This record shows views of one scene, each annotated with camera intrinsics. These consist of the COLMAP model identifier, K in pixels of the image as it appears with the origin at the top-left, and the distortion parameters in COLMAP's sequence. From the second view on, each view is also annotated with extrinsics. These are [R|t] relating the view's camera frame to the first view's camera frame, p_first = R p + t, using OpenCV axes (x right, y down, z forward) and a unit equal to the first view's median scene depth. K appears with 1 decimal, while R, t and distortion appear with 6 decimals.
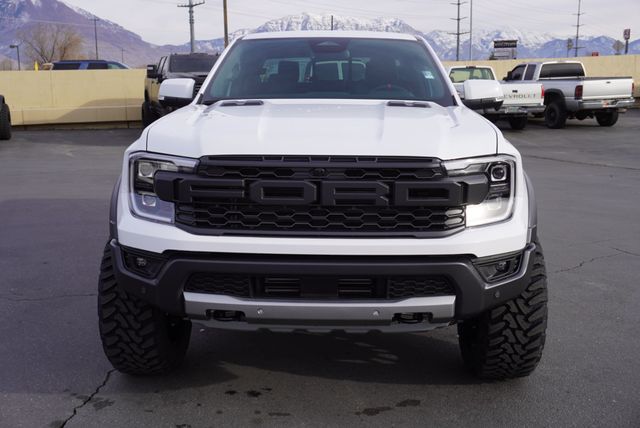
lens RADIAL K [[713.3, 0, 320.9], [0, 713.3, 213.8], [0, 0, 1]] dist [-0.000005, 0.000000]
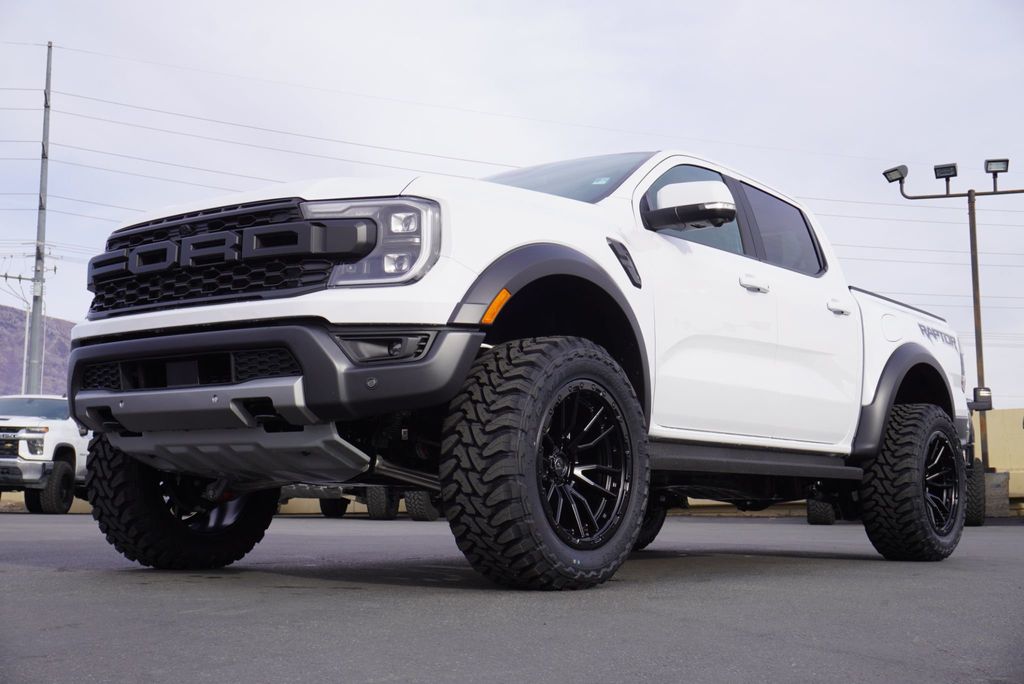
lens RADIAL K [[1300.1, 0, 509.8], [0, 1300.1, 344.4], [0, 0, 1]] dist [0.028004, 0.000000]
pose [[0.808337, -0.064595, -0.585165, 1.122198], [-0.116341, 0.956834, -0.266334, 0.407001], [0.577110, 0.283367, 0.765929, 0.100406]]
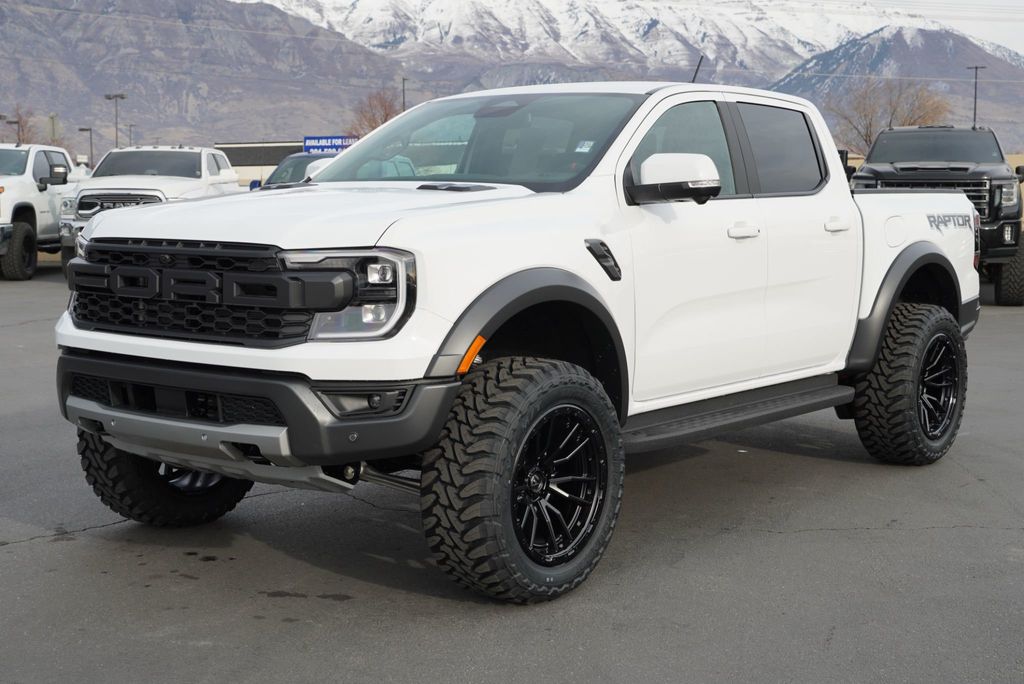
lens RADIAL K [[1481.6, 0, 509.9], [0, 1481.6, 339.3], [0, 0, 1]] dist [0.040296, 0.000000]
pose [[0.803617, 0.062493, -0.591856, 1.296030], [-0.112998, 0.992404, -0.048642, 0.070530], [0.584321, 0.105968, 0.804574, -0.141173]]
